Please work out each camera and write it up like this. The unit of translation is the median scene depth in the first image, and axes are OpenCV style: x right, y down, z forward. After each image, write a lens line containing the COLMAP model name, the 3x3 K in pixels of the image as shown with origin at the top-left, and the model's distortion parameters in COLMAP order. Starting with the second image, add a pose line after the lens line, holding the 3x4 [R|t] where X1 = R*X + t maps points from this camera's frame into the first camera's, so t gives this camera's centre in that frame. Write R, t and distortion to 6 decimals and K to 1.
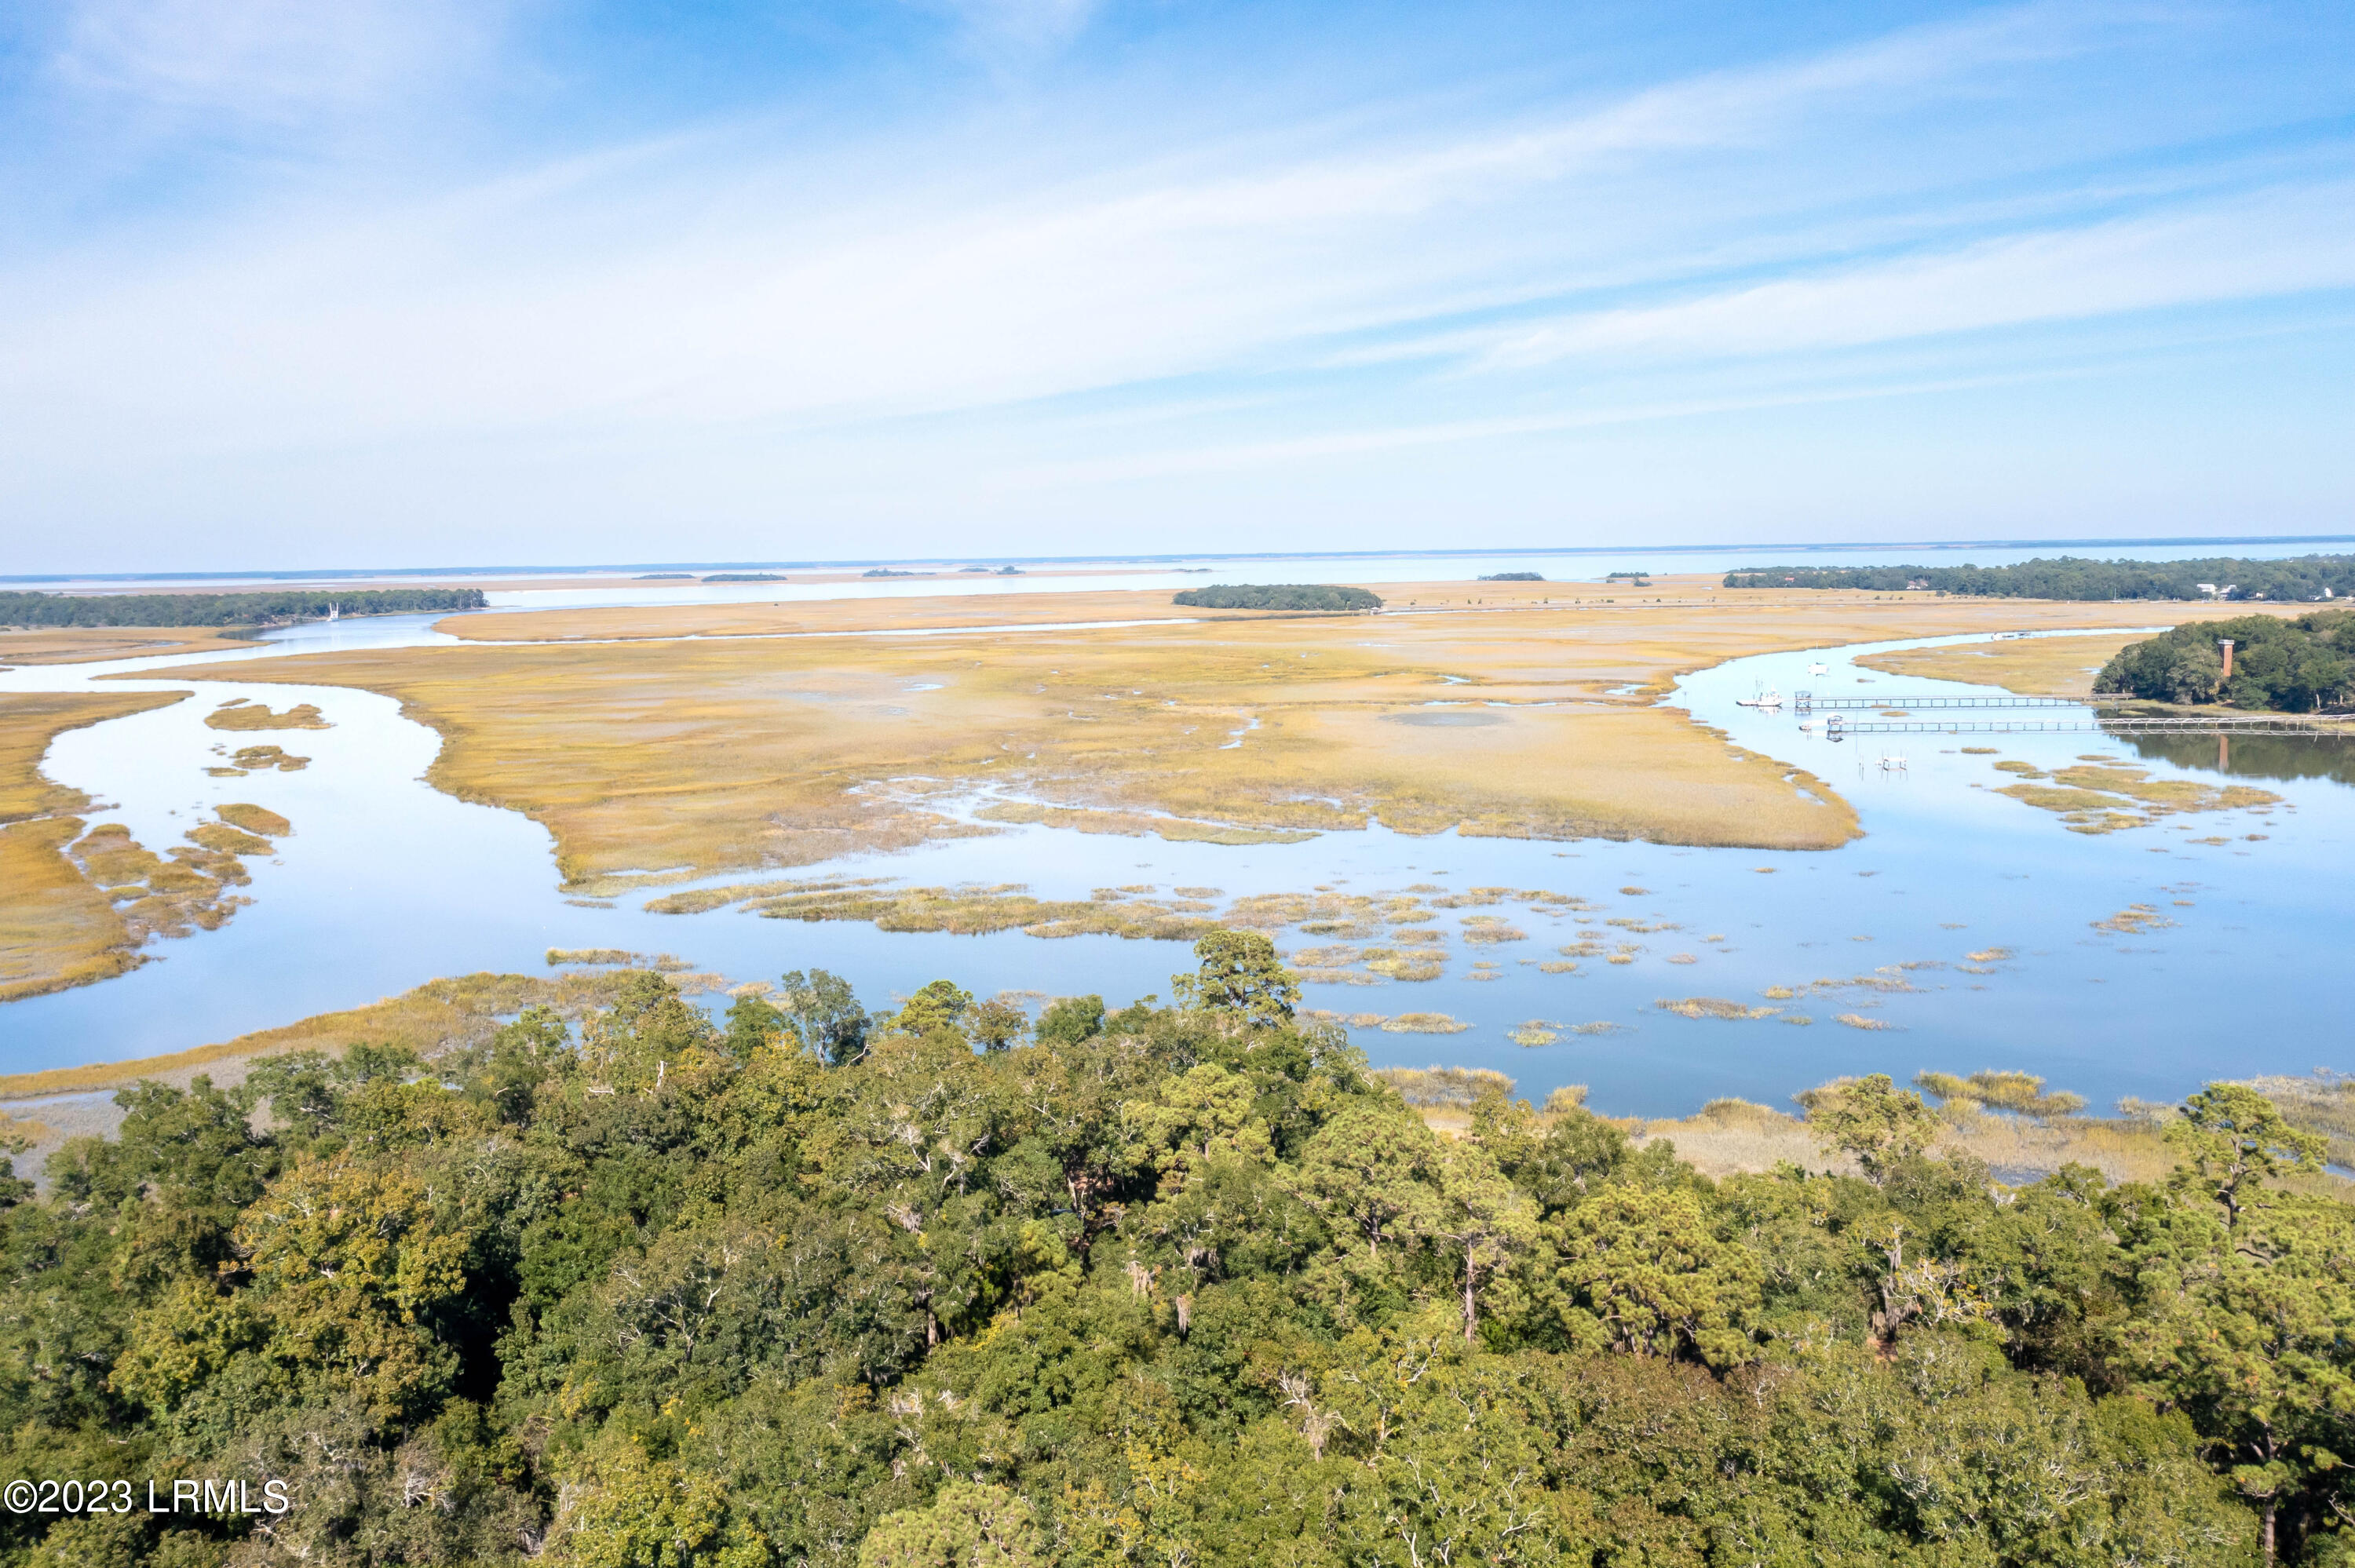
lens RADIAL K [[1945.7, 0, 1177.5], [0, 1945.7, 784.0], [0, 0, 1]] dist [-0.029216, 0.005897]
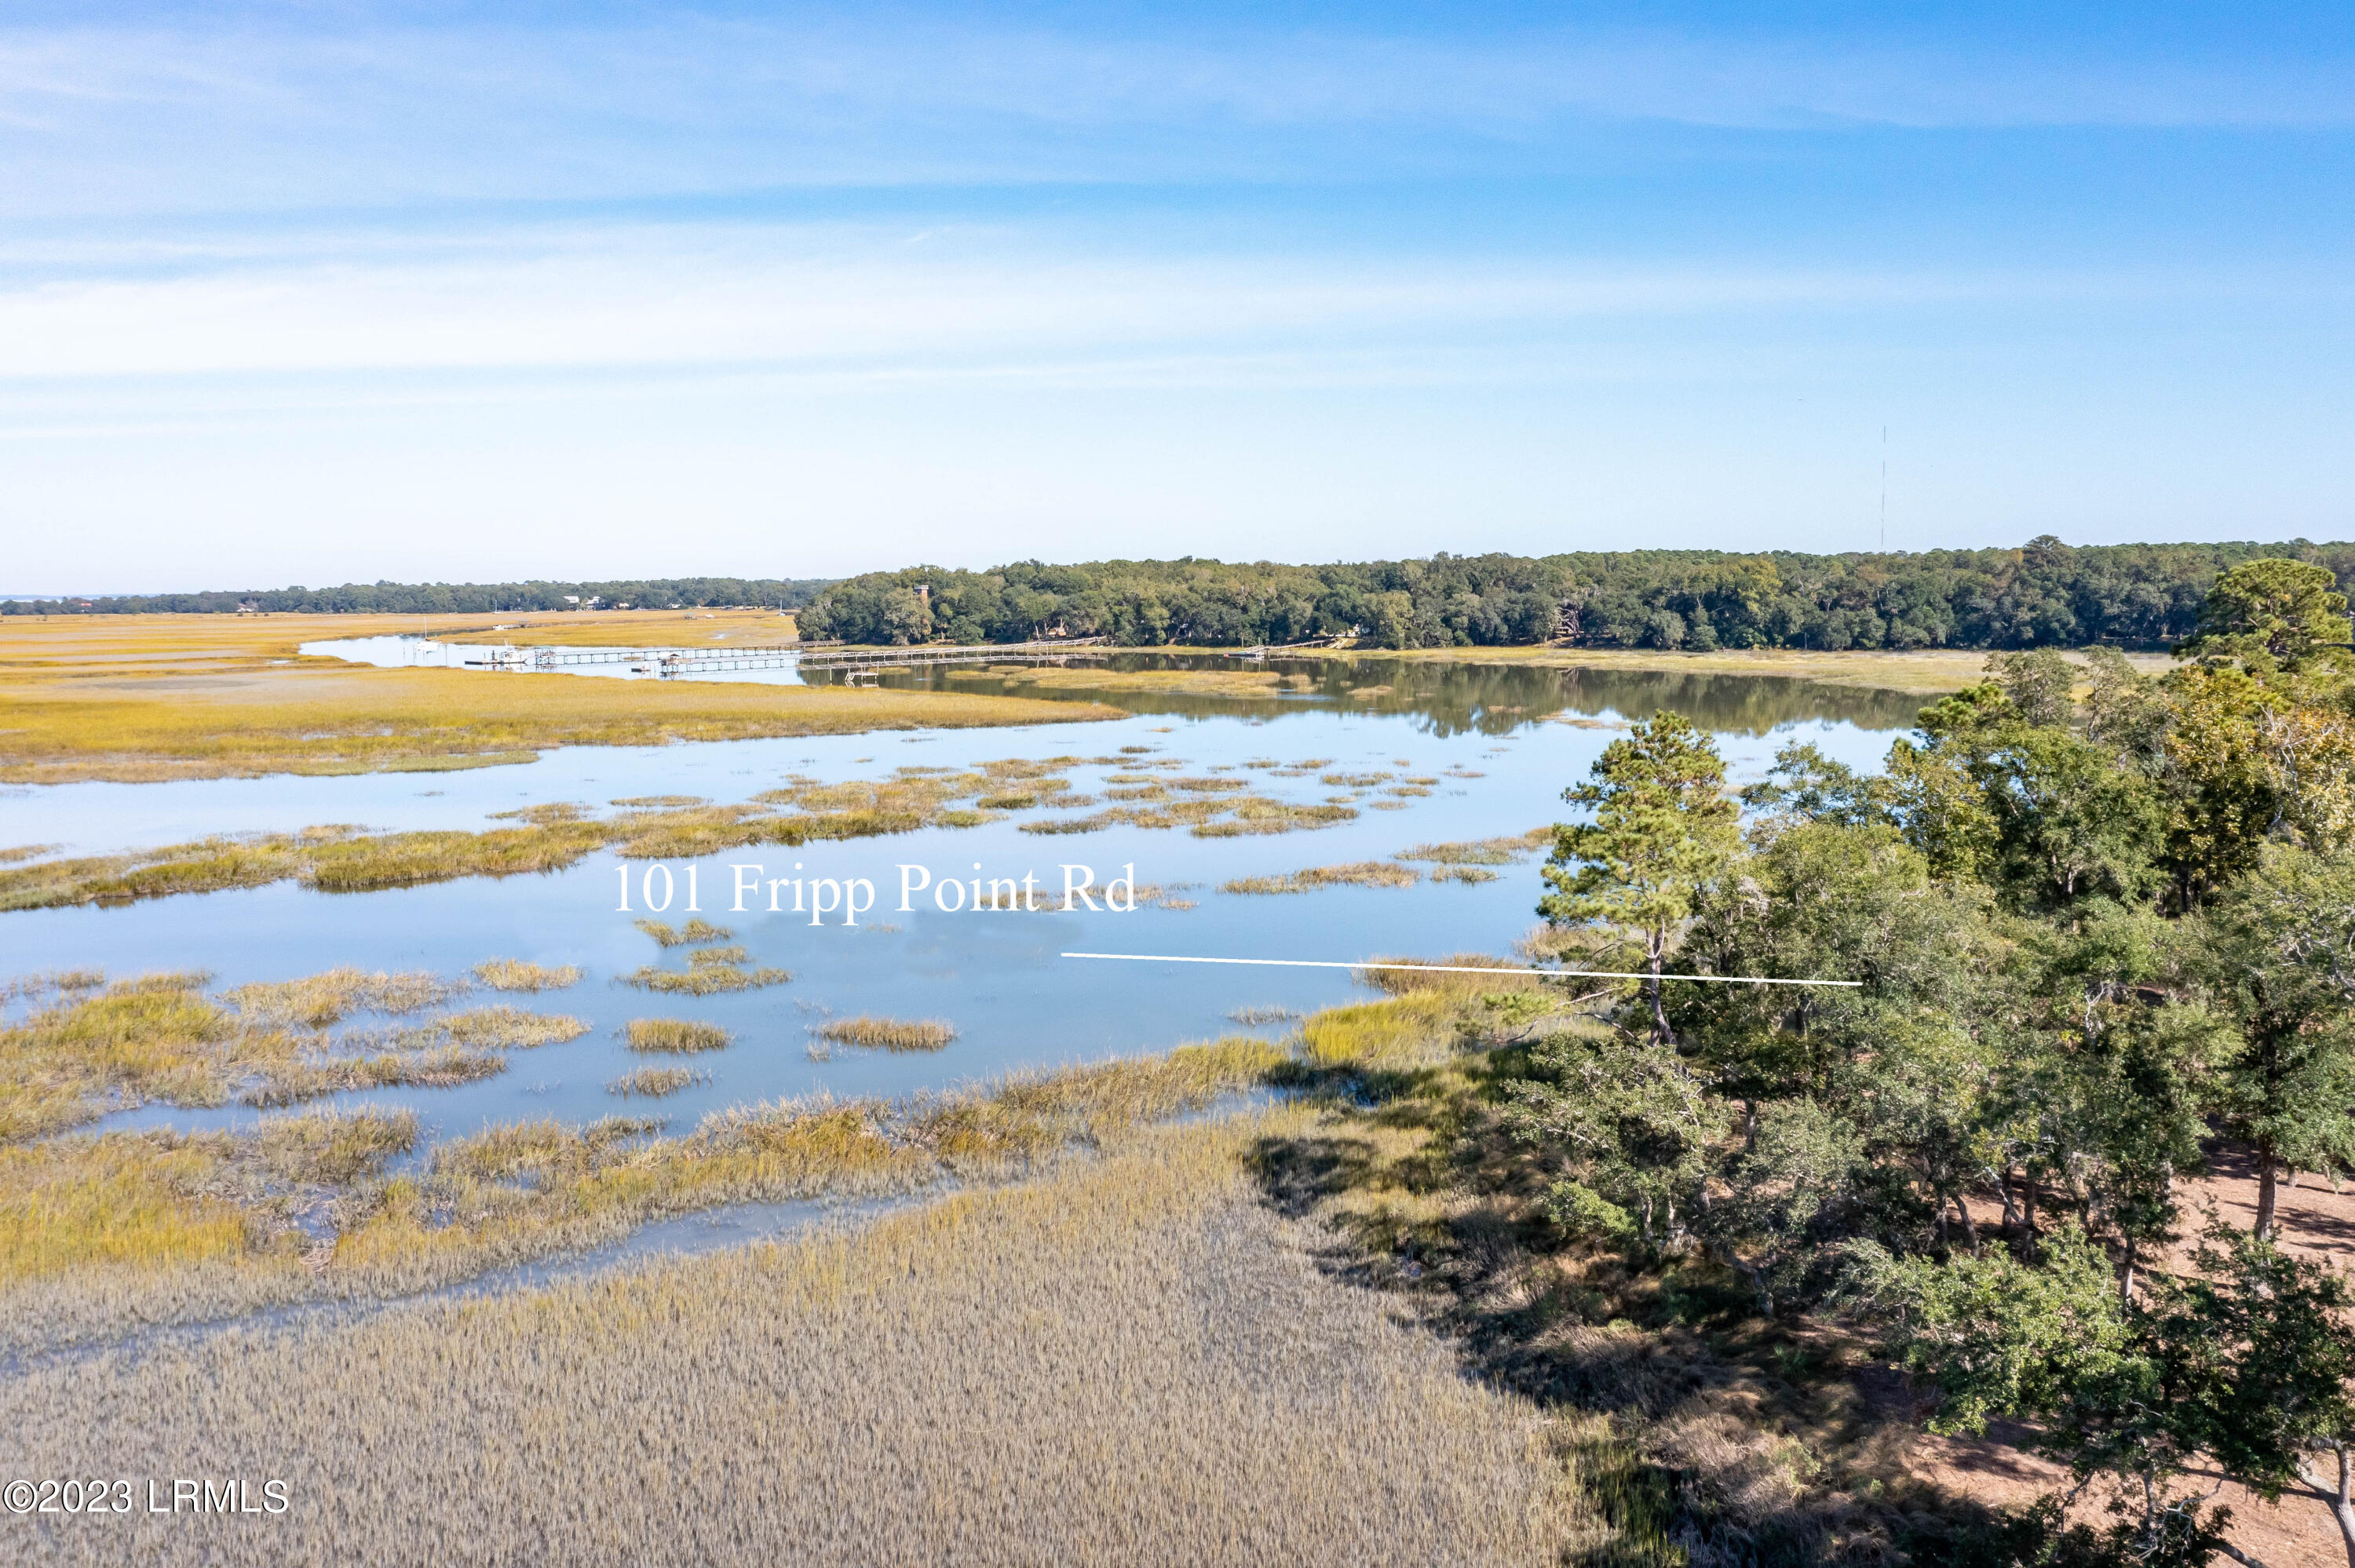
lens RADIAL K [[1881.0, 0, 1188.0], [0, 1881.0, 819.1], [0, 0, 1]] dist [-0.023220, 0.004508]
pose [[0.613809, -0.087753, 0.784563, -0.252440], [0.094094, 0.994851, 0.037659, 0.037588], [-0.783827, 0.050708, 0.618905, 0.333325]]
